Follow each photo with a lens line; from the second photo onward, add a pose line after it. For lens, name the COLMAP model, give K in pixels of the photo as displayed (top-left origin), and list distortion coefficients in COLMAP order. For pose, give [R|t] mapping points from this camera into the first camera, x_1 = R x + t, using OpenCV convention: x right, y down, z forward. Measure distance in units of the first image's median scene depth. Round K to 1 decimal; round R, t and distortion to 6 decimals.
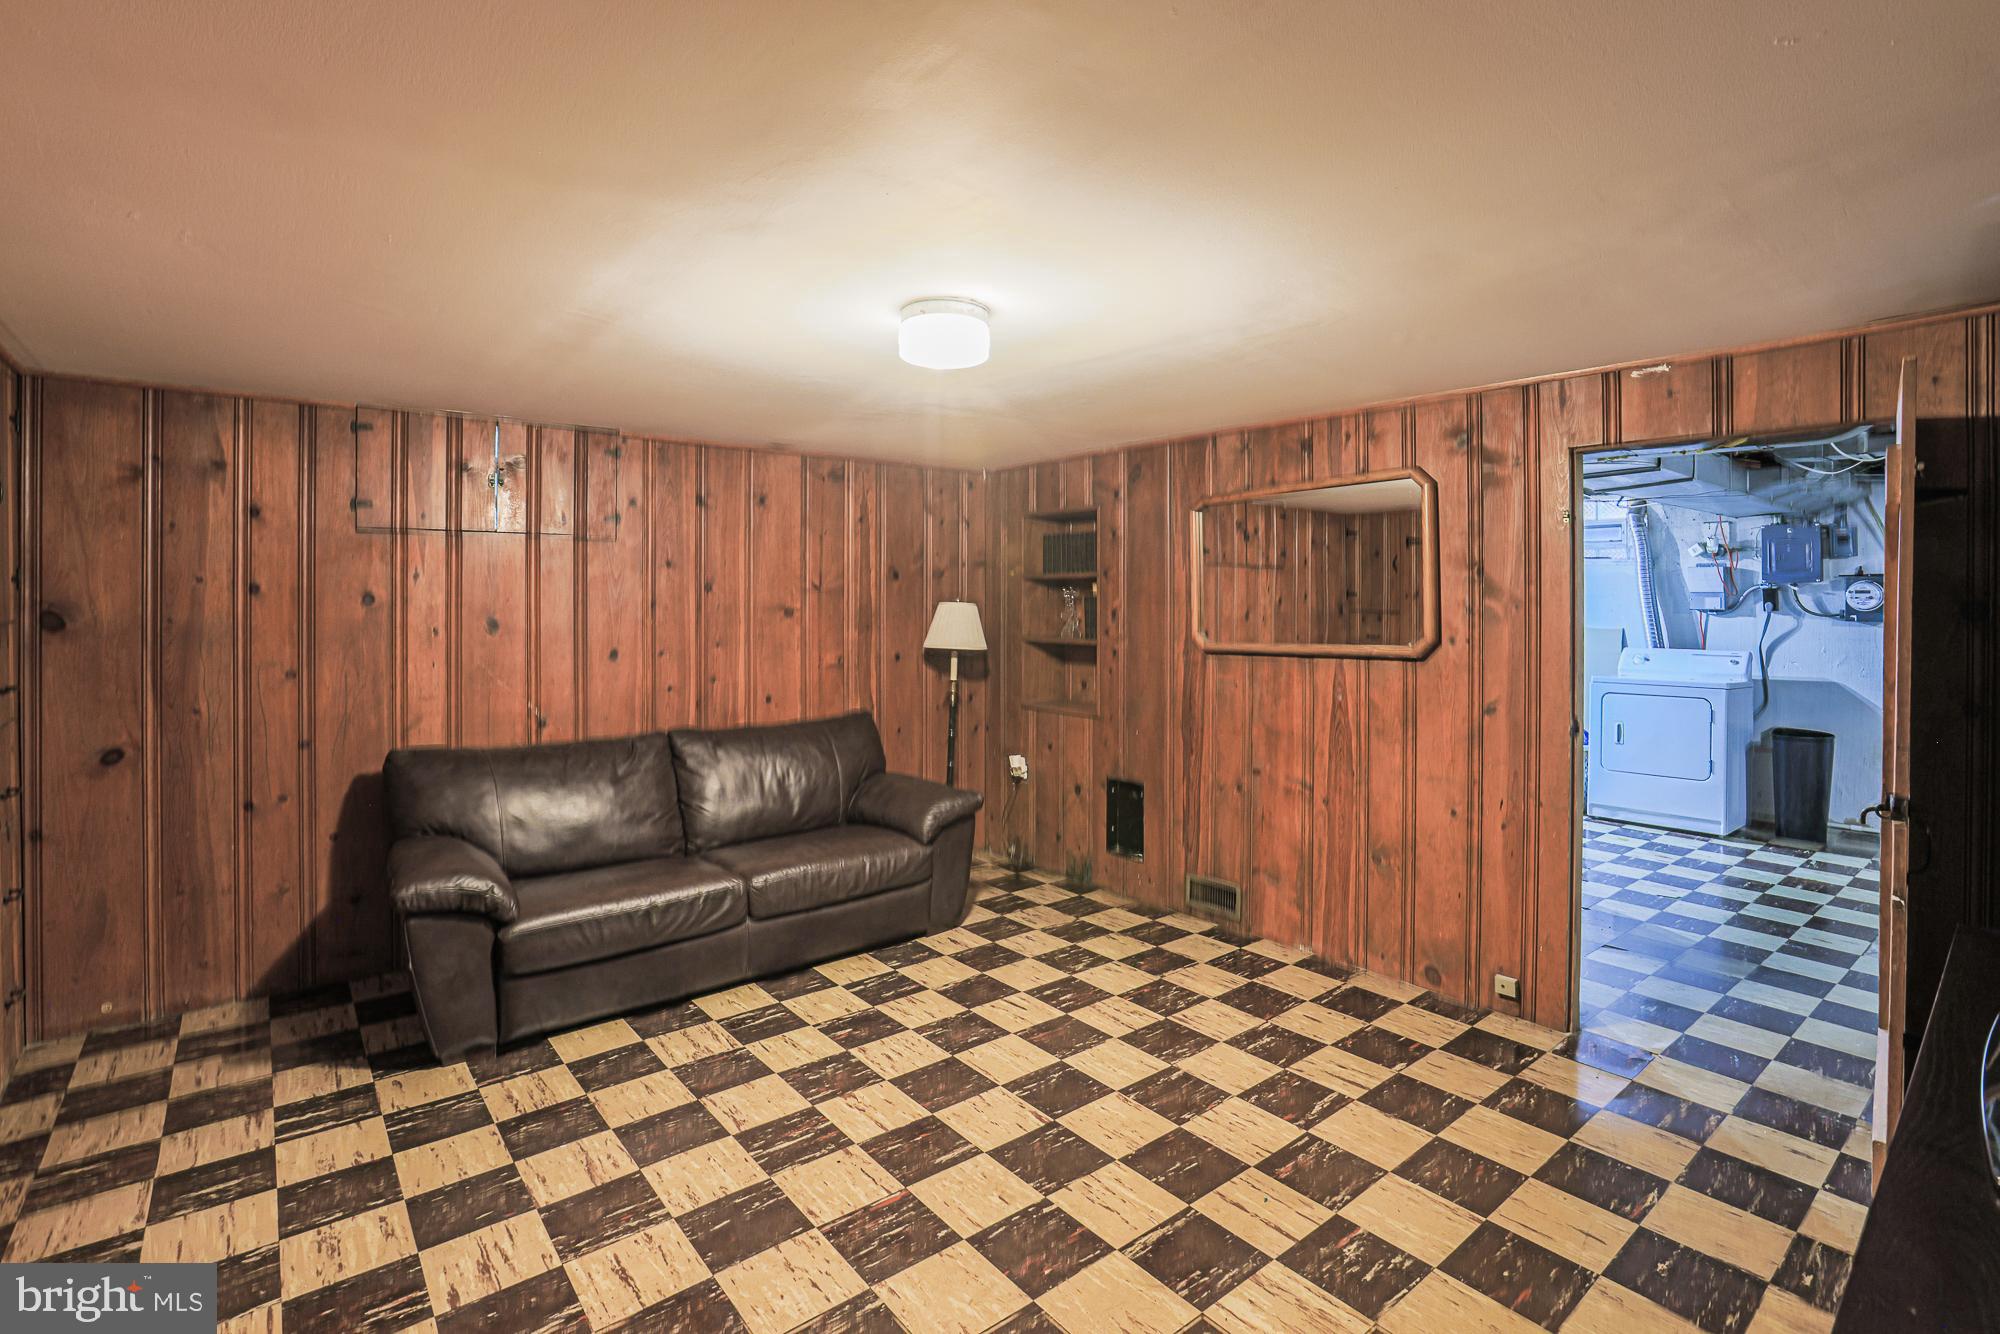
lens RADIAL K [[941.6, 0, 1022.7], [0, 941.6, 607.7], [0, 0, 1]] dist [-0.054644, 0.000534]
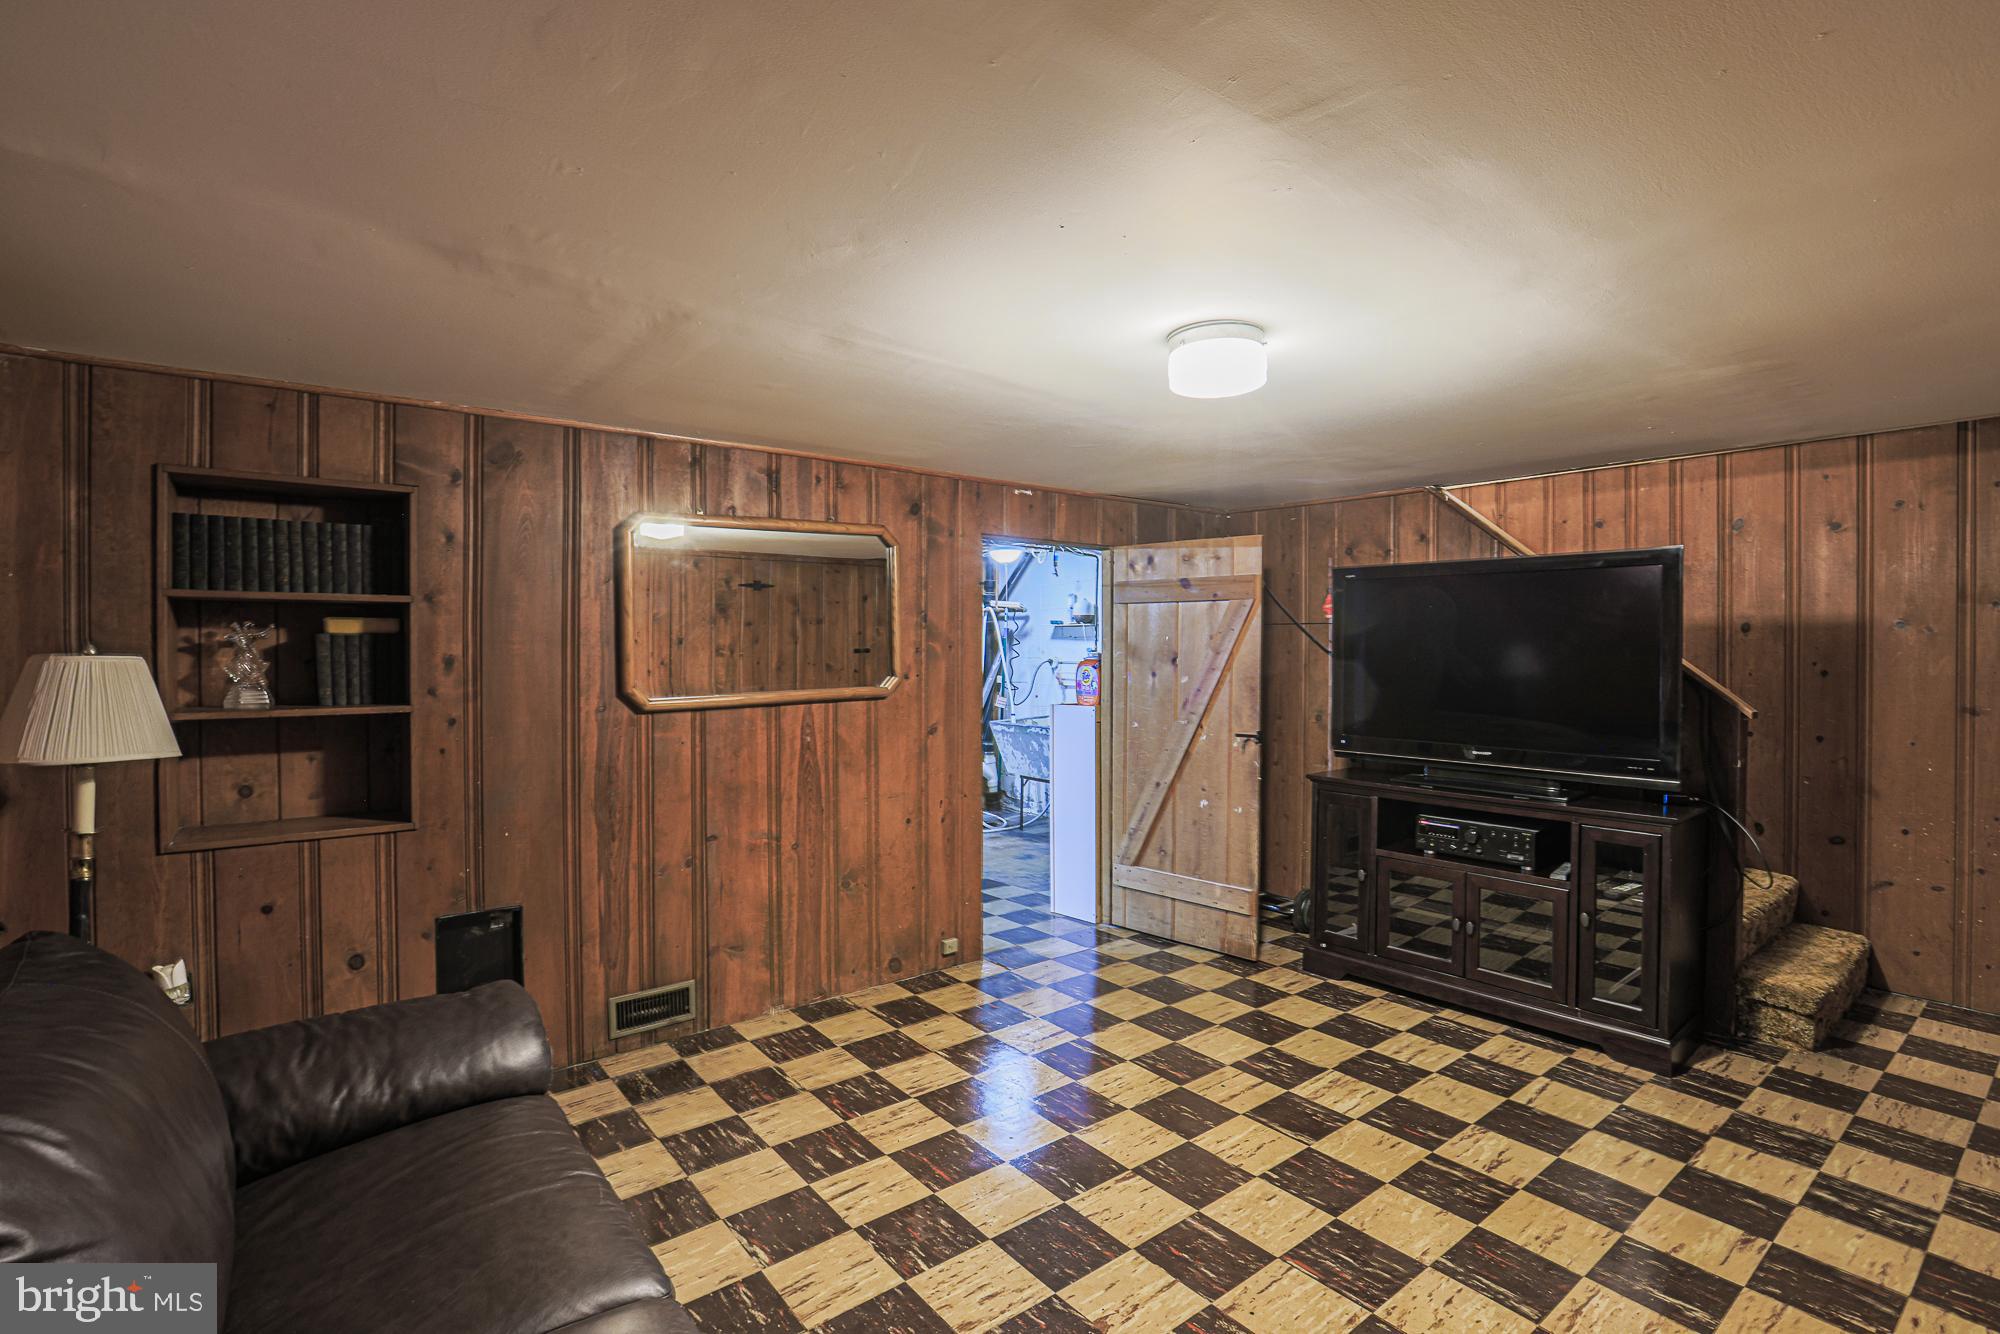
lens RADIAL K [[914.2, 0, 1015.6], [0, 914.2, 654.4], [0, 0, 1]] dist [-0.073795, 0.023989]
pose [[0.024202, -0.015079, 0.999593, -0.597283], [0.003146, 0.999882, 0.015007, -0.007580], [-0.999702, 0.002781, 0.024246, 0.715852]]
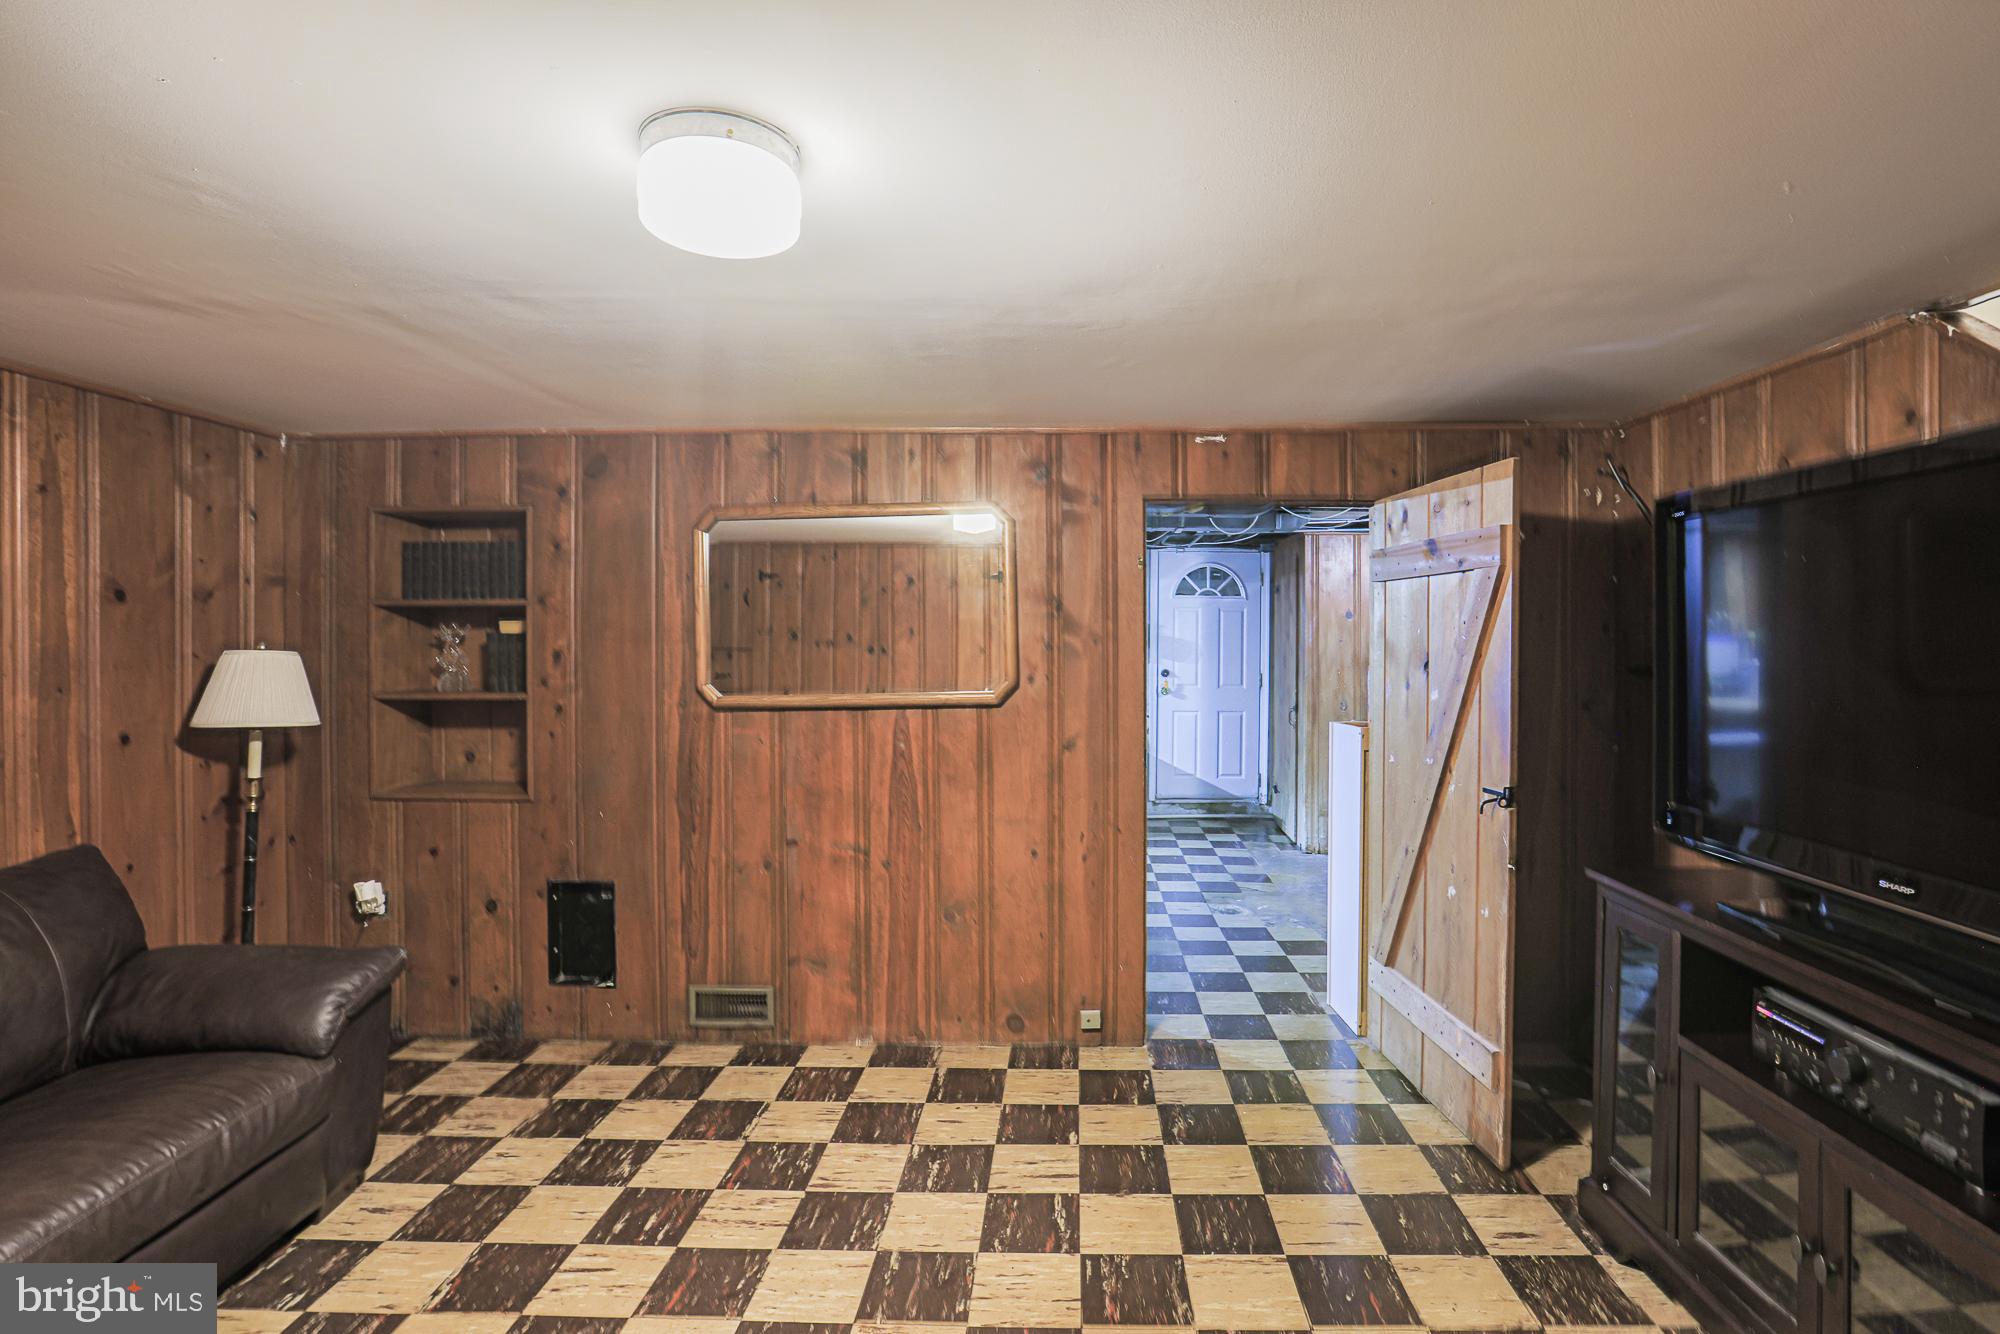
lens RADIAL K [[963.7, 0, 1004.9], [0, 963.7, 637.6], [0, 0, 1]] dist [-0.085048, 0.054380]
pose [[0.654847, -0.004282, 0.755749, -0.275671], [0.008671, 0.999961, -0.001848, -0.004161], [-0.755711, 0.007764, 0.654859, 0.306904]]
